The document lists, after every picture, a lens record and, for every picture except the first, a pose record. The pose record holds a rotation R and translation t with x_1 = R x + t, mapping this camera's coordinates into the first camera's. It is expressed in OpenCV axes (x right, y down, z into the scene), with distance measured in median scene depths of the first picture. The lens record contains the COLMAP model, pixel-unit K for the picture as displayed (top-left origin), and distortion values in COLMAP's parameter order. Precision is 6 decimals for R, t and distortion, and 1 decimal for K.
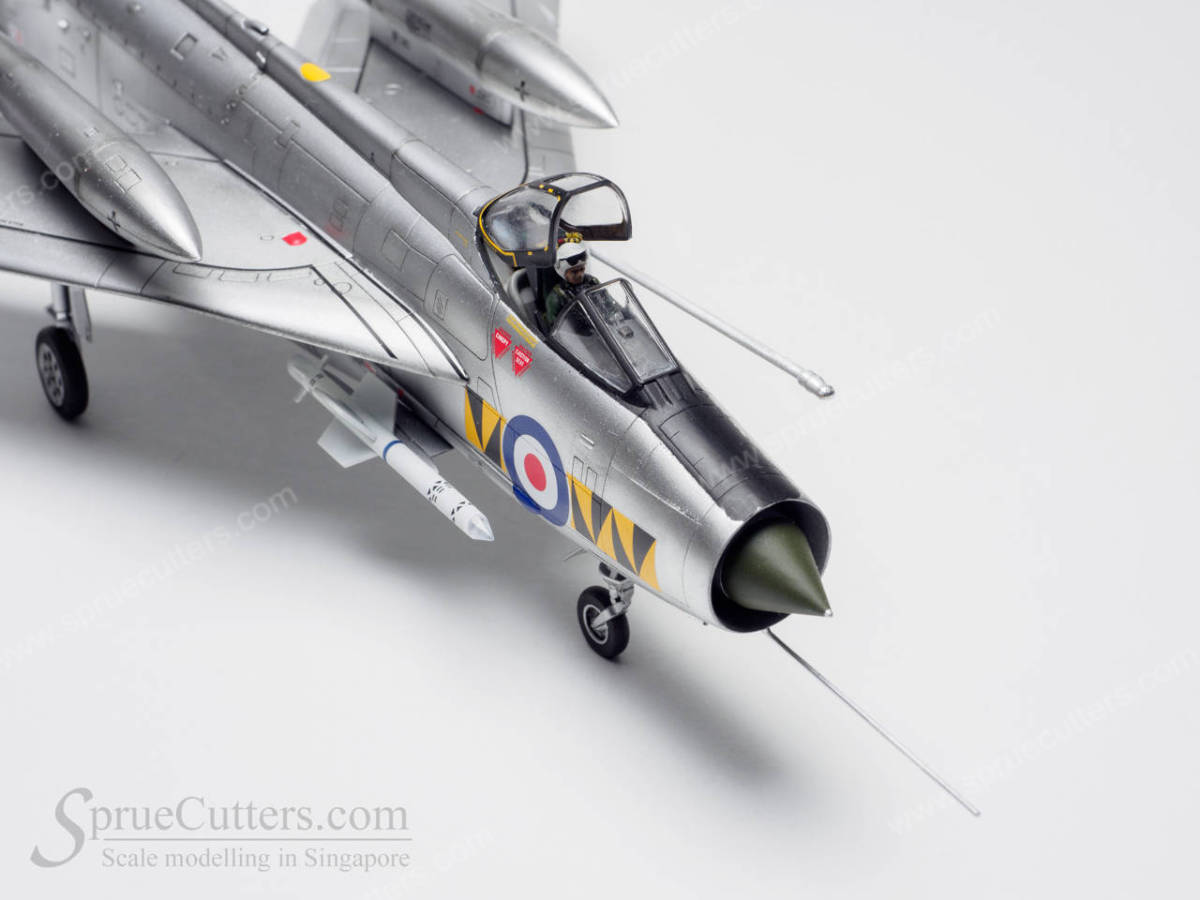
lens RADIAL K [[2836.2, 0, 600.0], [0, 2836.2, 450.0], [0, 0, 1]] dist [0.066713, 0.236640]
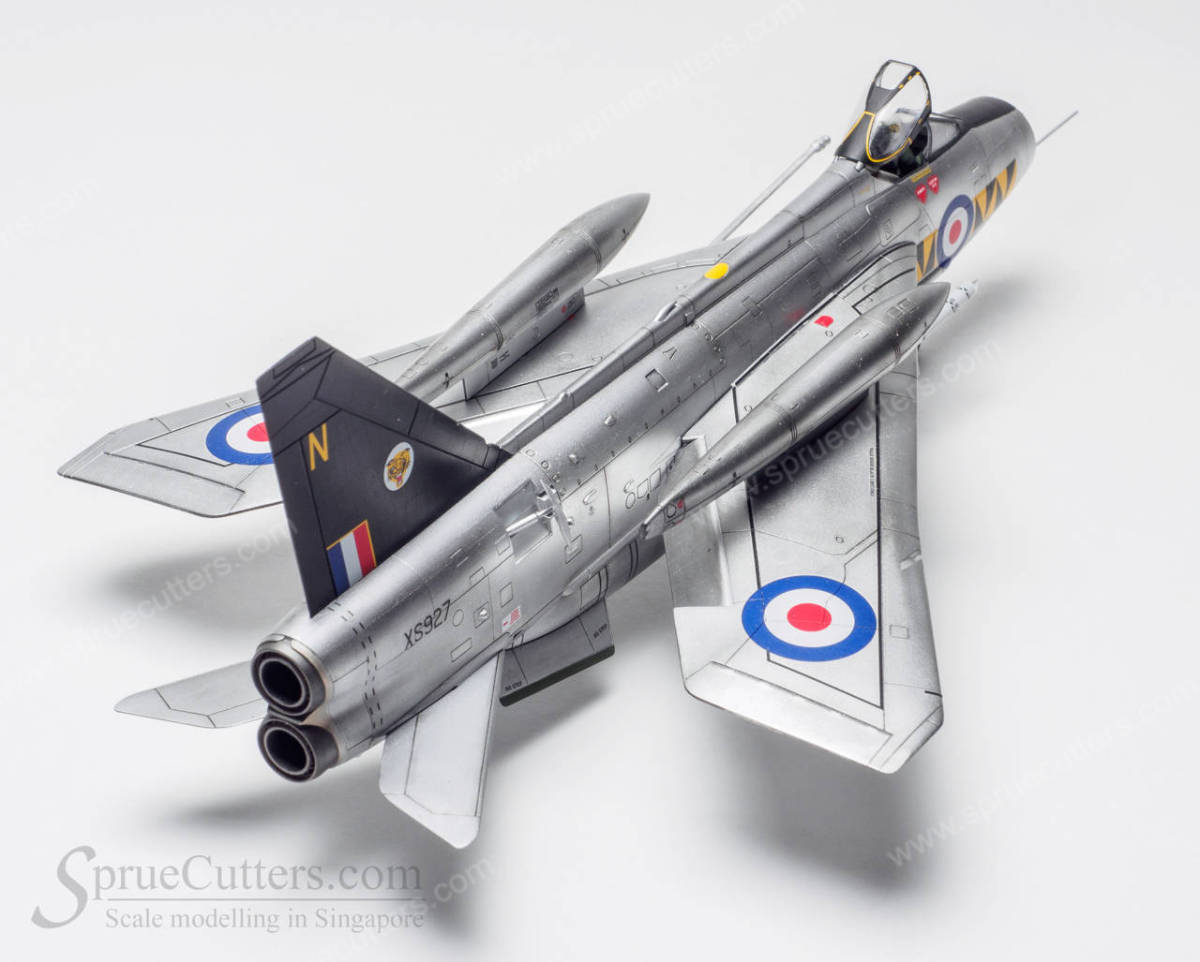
lens RADIAL K [[4047.6, 0, 600.0], [0, 4047.6, 481.0], [0, 0, 1]] dist [-0.031708, -0.055554]
pose [[-0.379350, -0.492782, 0.783109, -1.718336], [0.538188, 0.570944, 0.619981, -1.366688], [-0.752627, 0.656649, 0.048621, 1.101479]]
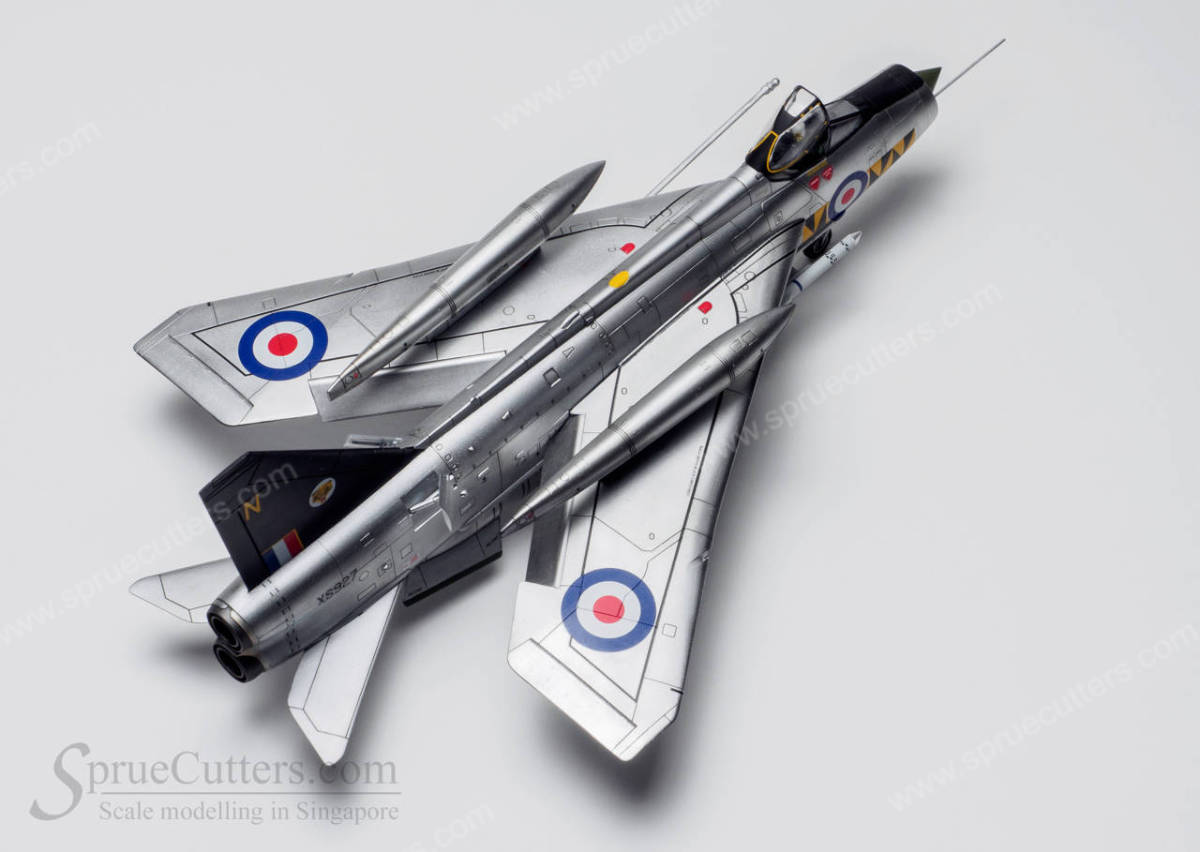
lens RADIAL K [[4305.5, 0, 600.0], [0, 4305.5, 426.0], [0, 0, 1]] dist [-0.066517, -1.806664]
pose [[-0.188065, -0.793476, 0.578816, -1.852746], [0.574633, 0.389042, 0.720029, -2.188932], [-0.796510, 0.468019, 0.382793, 0.040071]]
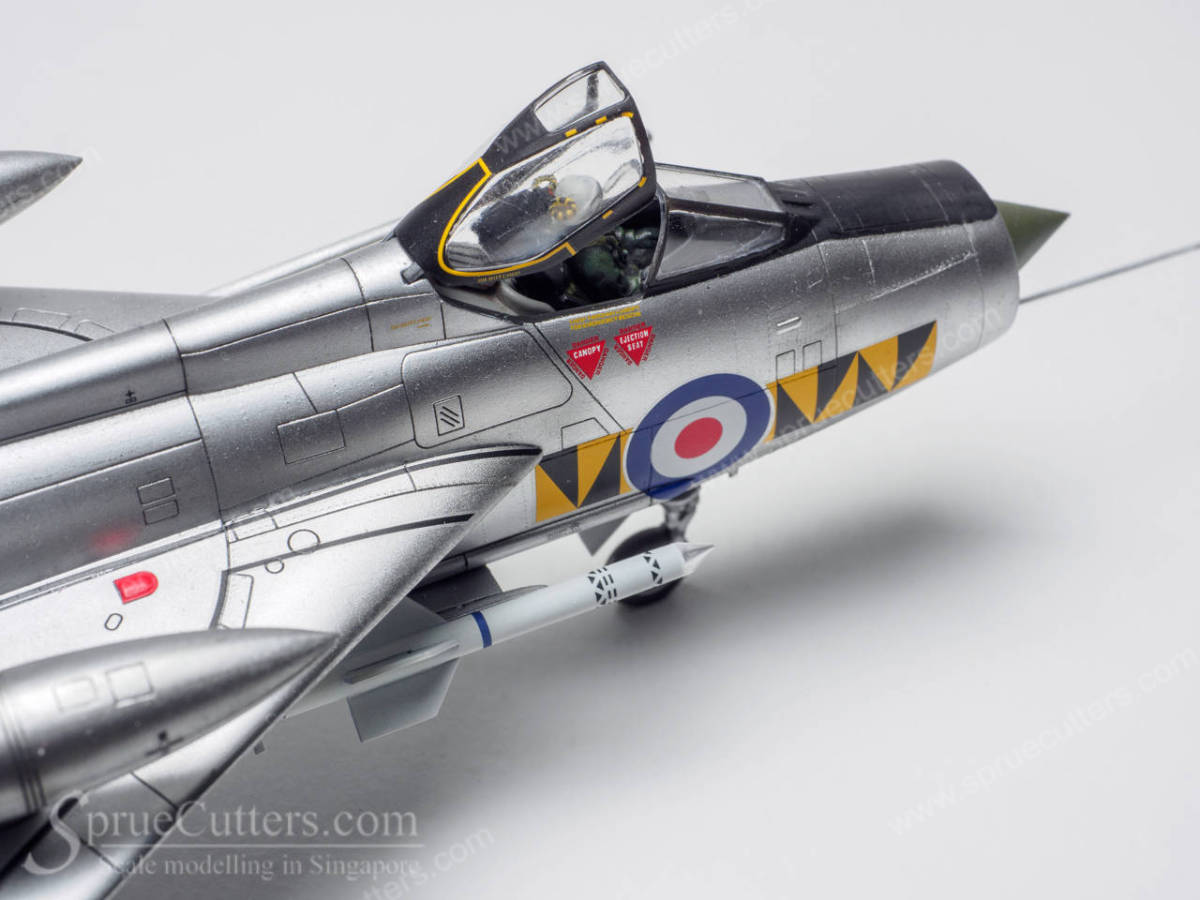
lens RADIAL K [[2836.2, 0, 600.0], [0, 2836.2, 450.0], [0, 0, 1]] dist [0.066713, 0.236640]
pose [[0.152557, -0.698653, 0.699007, -0.534798], [0.550904, 0.647323, 0.526762, -0.386138], [-0.820507, 0.304724, 0.483644, 0.646524]]
